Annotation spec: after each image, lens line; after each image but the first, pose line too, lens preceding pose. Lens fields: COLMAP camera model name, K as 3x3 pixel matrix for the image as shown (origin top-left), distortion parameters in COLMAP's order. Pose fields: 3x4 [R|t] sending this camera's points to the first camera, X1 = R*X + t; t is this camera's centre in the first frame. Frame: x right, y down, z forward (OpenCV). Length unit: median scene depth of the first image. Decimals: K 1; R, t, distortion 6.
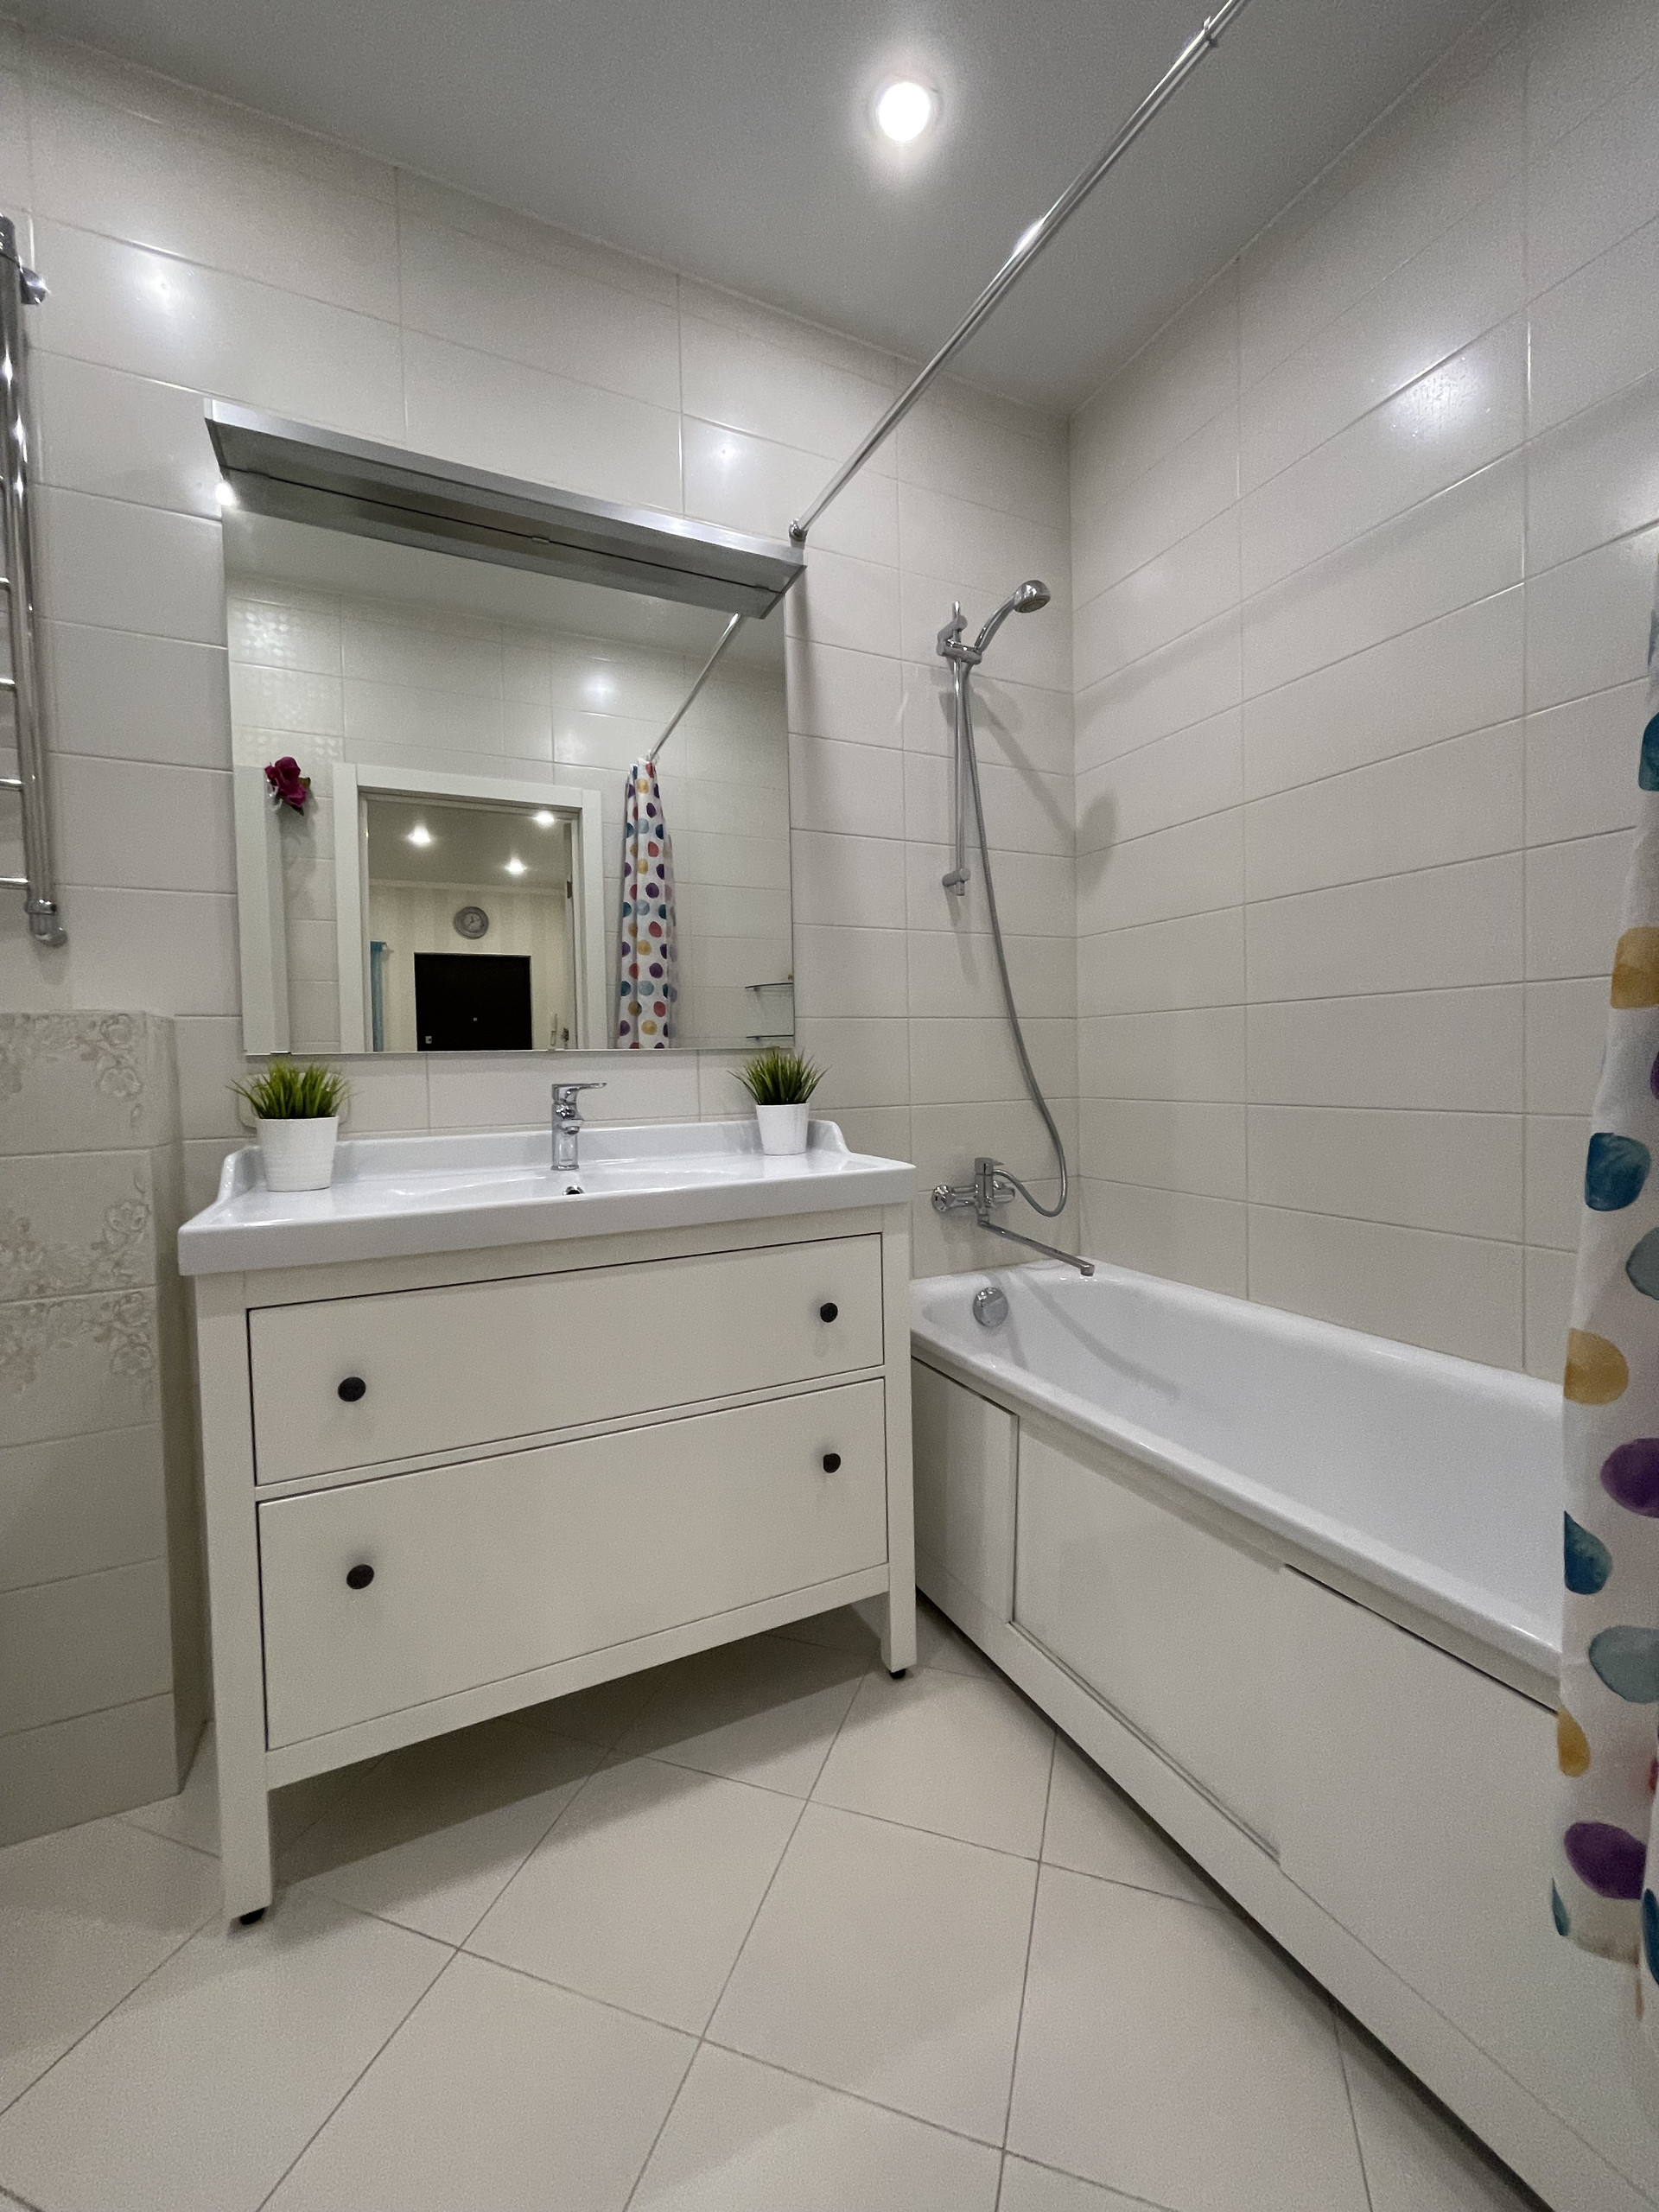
lens RADIAL K [[891.6, 0, 820.2], [0, 891.6, 1097.5], [0, 0, 1]] dist [-0.003991, 0.001866]
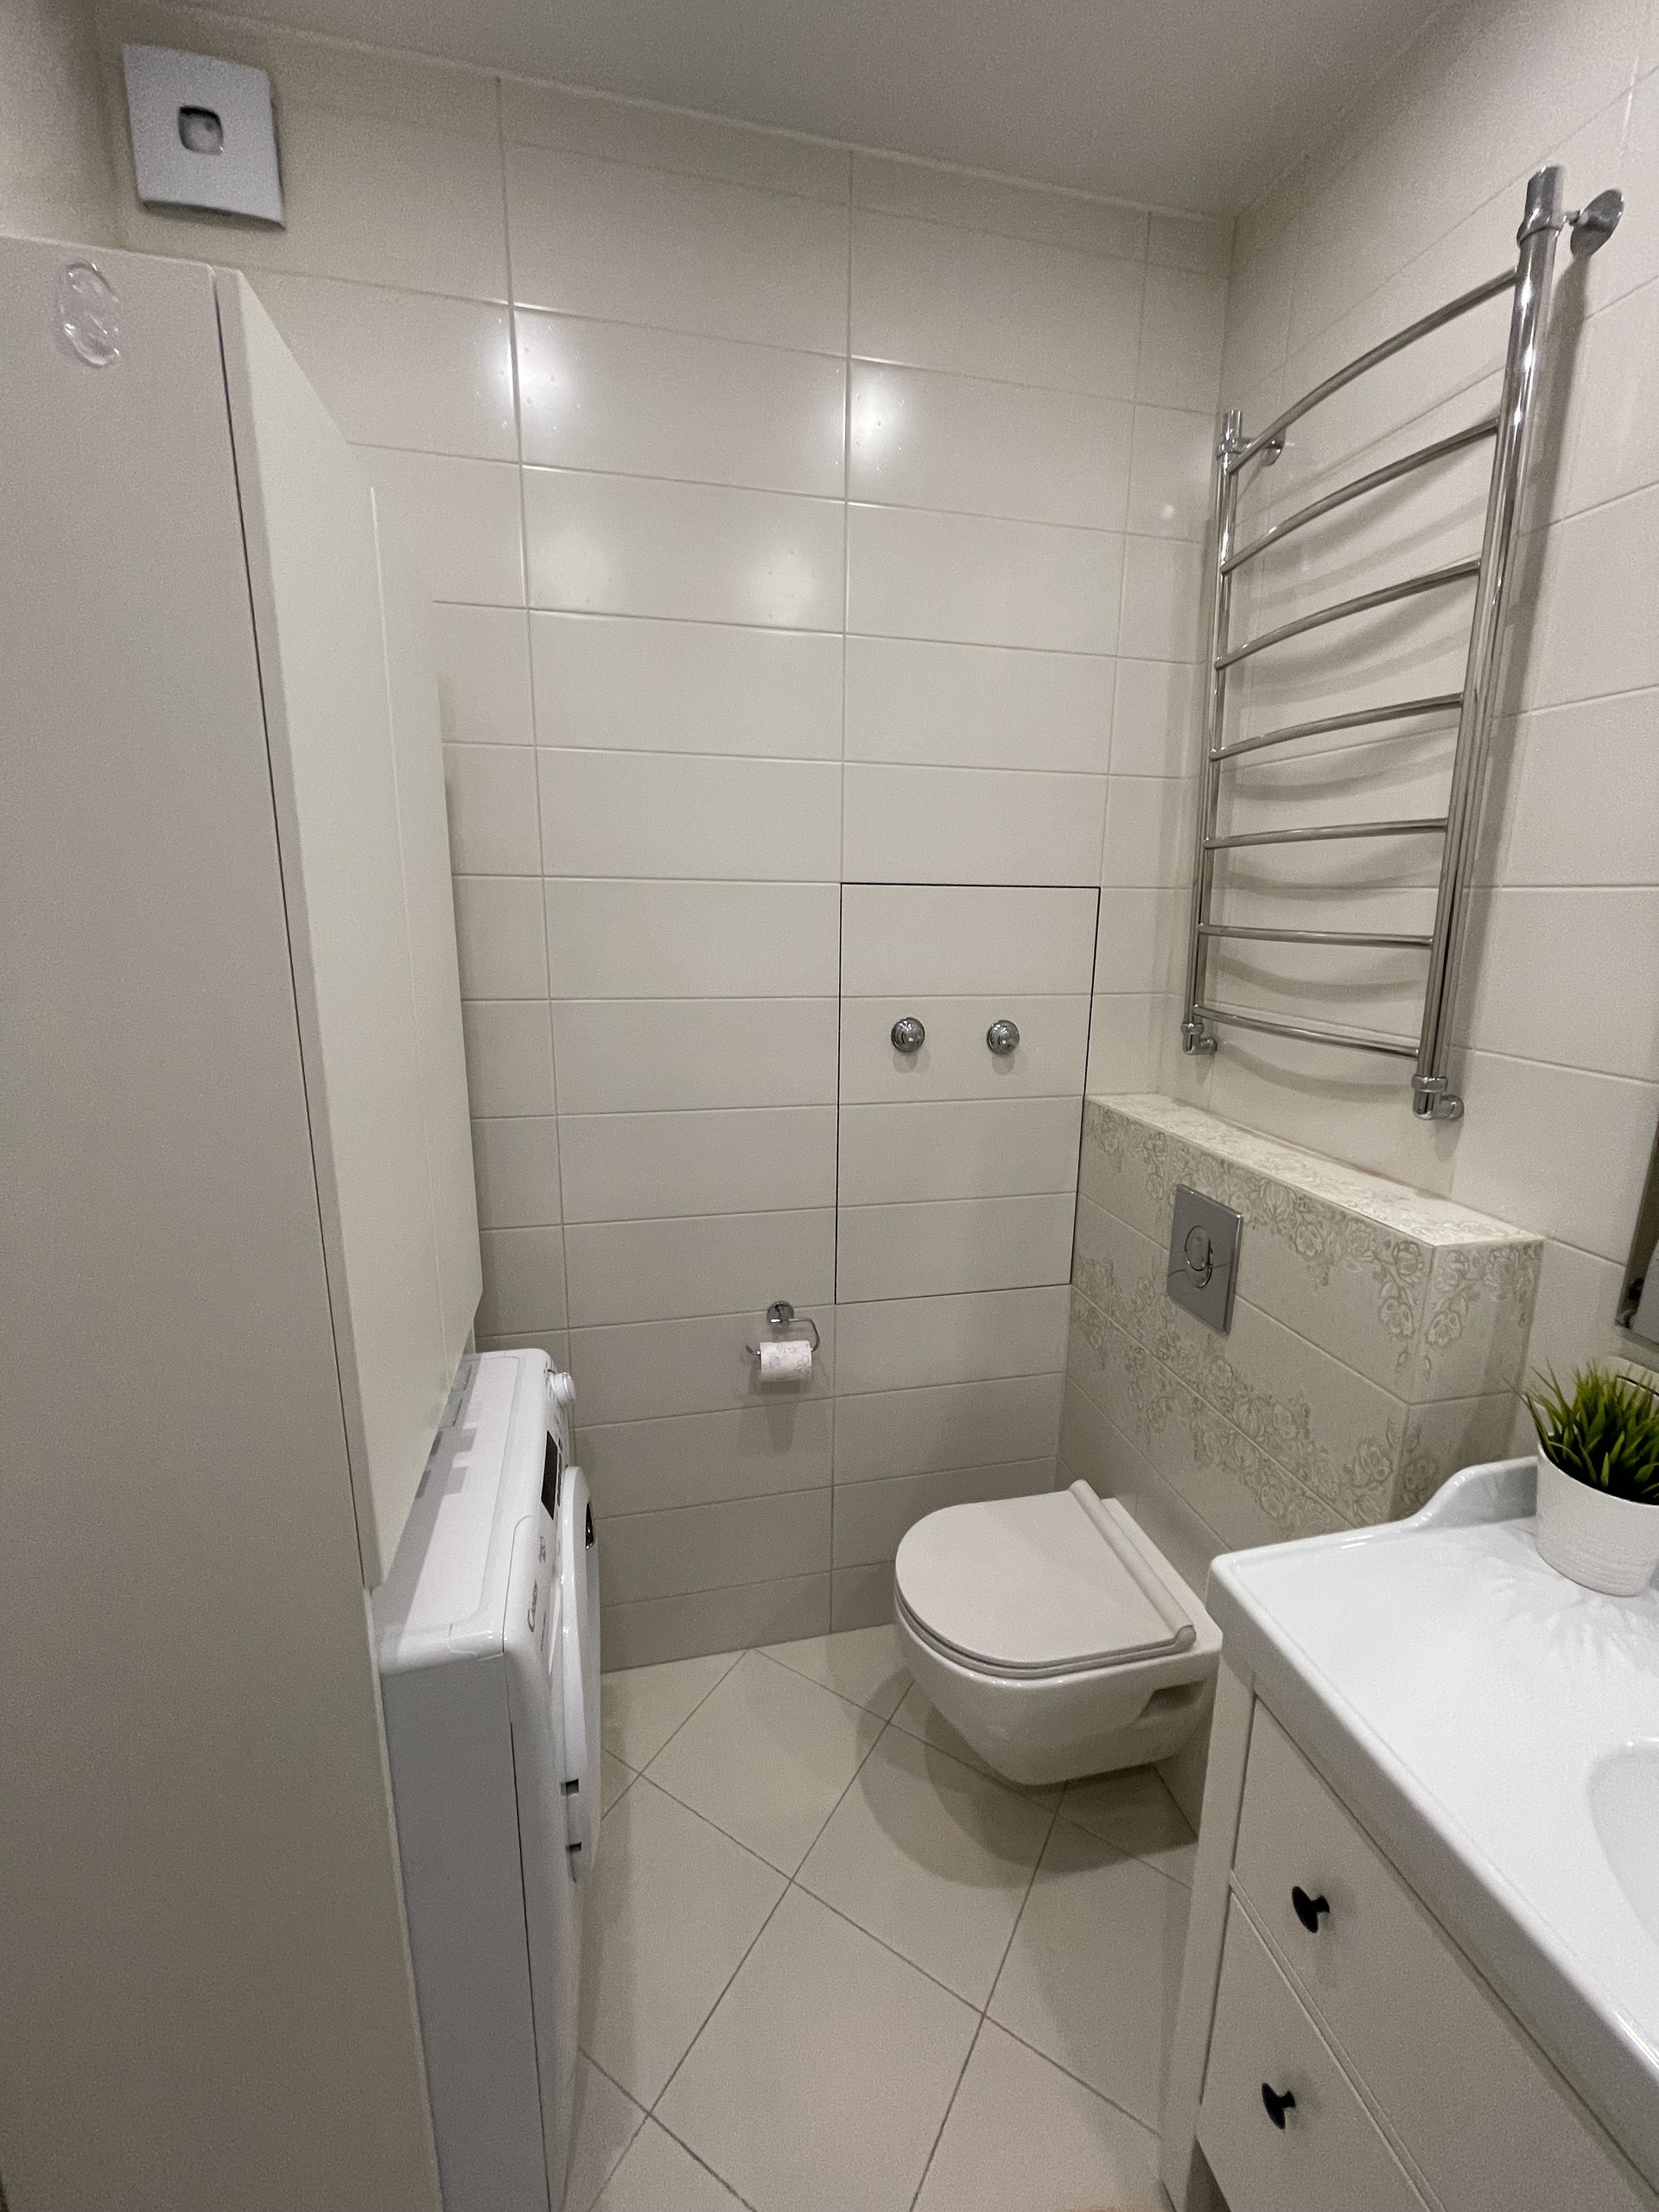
lens RADIAL K [[891.6, 0, 829.1], [0, 891.6, 1107.1], [0, 0, 1]] dist [-0.003991, 0.001866]
pose [[-0.214643, 0.232086, -0.948717, 0.056015], [-0.048722, 0.967604, 0.247729, -0.310155], [0.975477, 0.099397, -0.196381, 0.502808]]
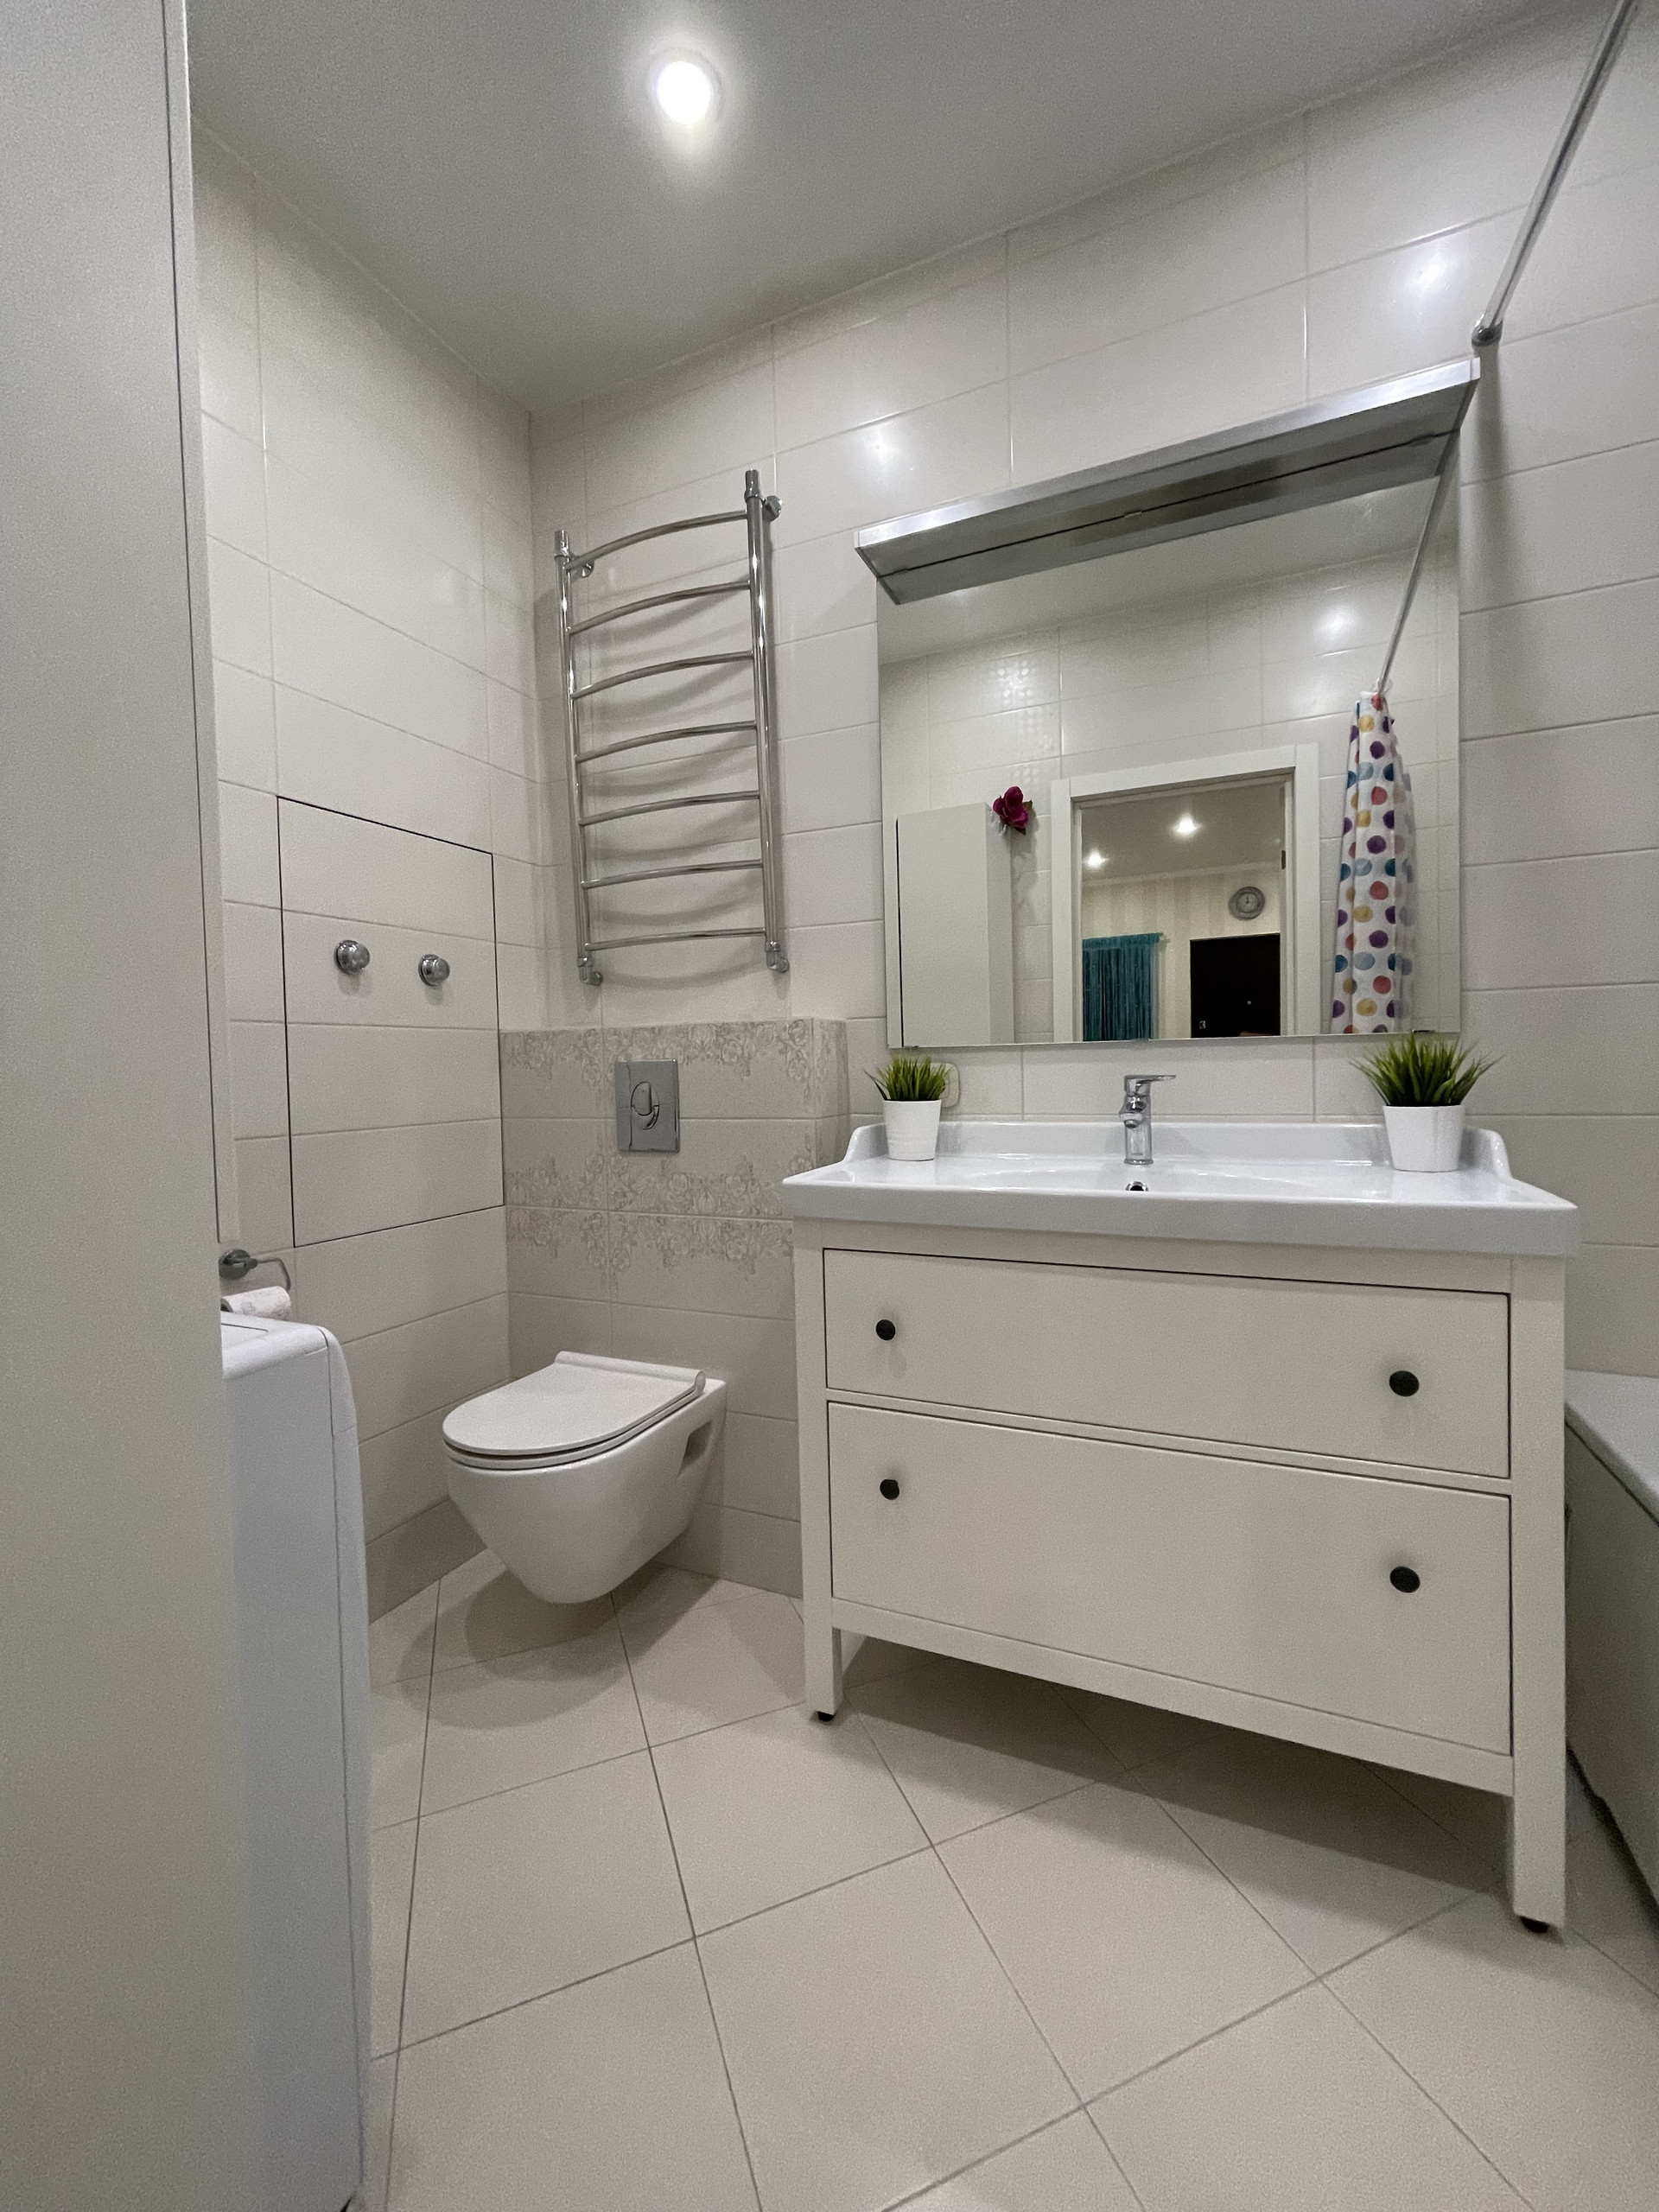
lens RADIAL K [[891.6, 0, 844.2], [0, 891.6, 1096.8], [0, 0, 1]] dist [-0.003991, 0.001866]
pose [[0.652541, 0.034907, -0.756949, 0.236861], [-0.021822, 0.999390, 0.027276, -0.011622], [0.757439, -0.001281, 0.652905, 0.128307]]
